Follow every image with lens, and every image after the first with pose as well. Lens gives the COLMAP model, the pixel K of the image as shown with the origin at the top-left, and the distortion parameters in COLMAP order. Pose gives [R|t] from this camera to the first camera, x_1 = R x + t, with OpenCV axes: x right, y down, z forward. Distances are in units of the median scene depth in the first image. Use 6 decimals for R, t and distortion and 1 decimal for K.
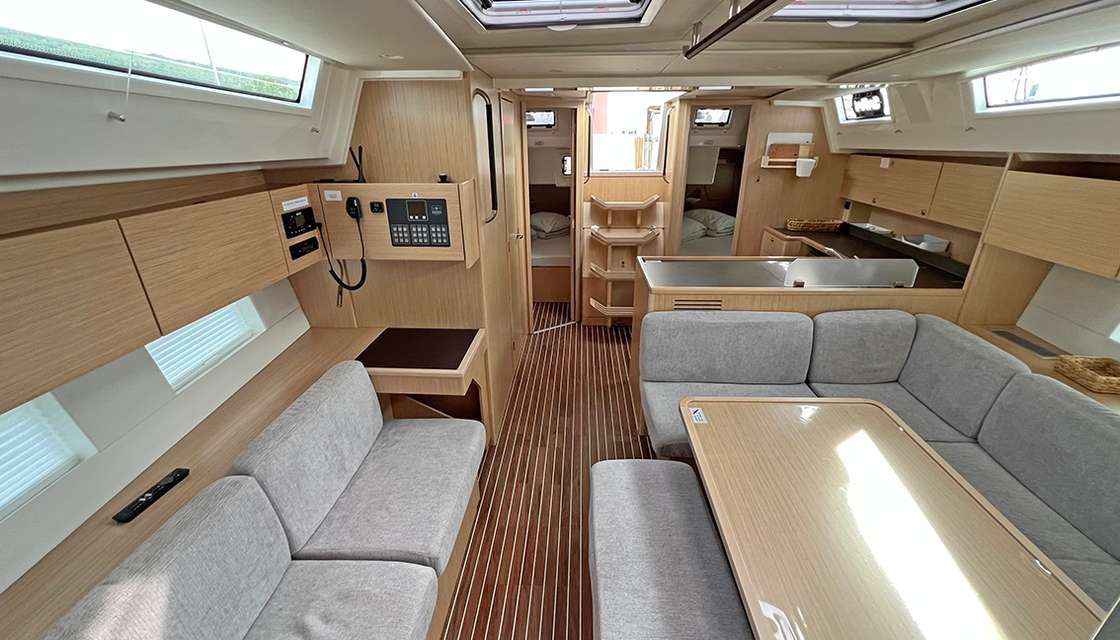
lens RADIAL K [[445.4, 0, 560.0], [0, 445.4, 320.0], [0, 0, 1]] dist [-0.000109, -0.000010]
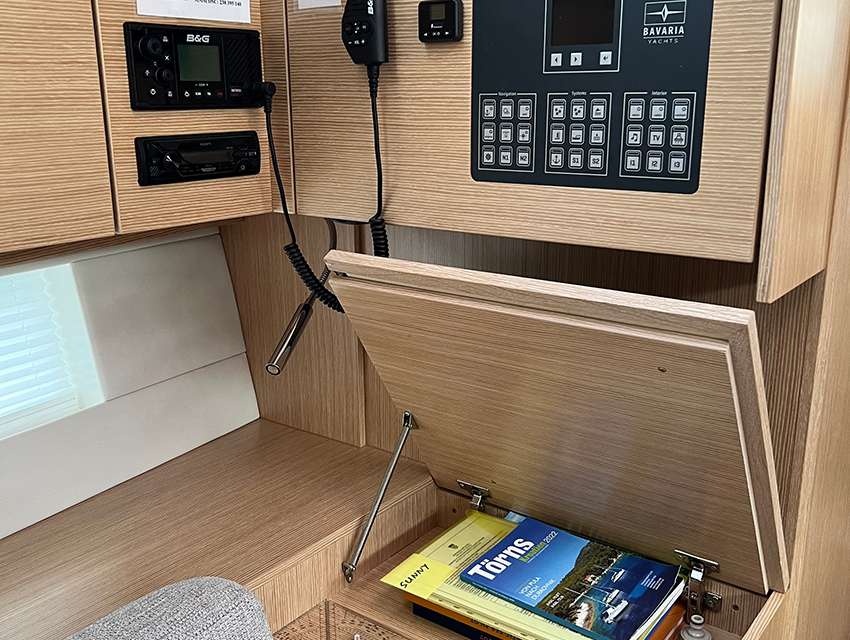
lens RADIAL K [[828.3, 0, 425.0], [0, 828.3, 320.0], [0, 0, 1]] dist [-0.006026, -0.004804]
pose [[0.829675, 0.145832, -0.538861, -0.131654], [-0.215500, 0.974121, -0.068175, -0.049047], [0.514974, 0.172688, 0.839631, 0.611049]]
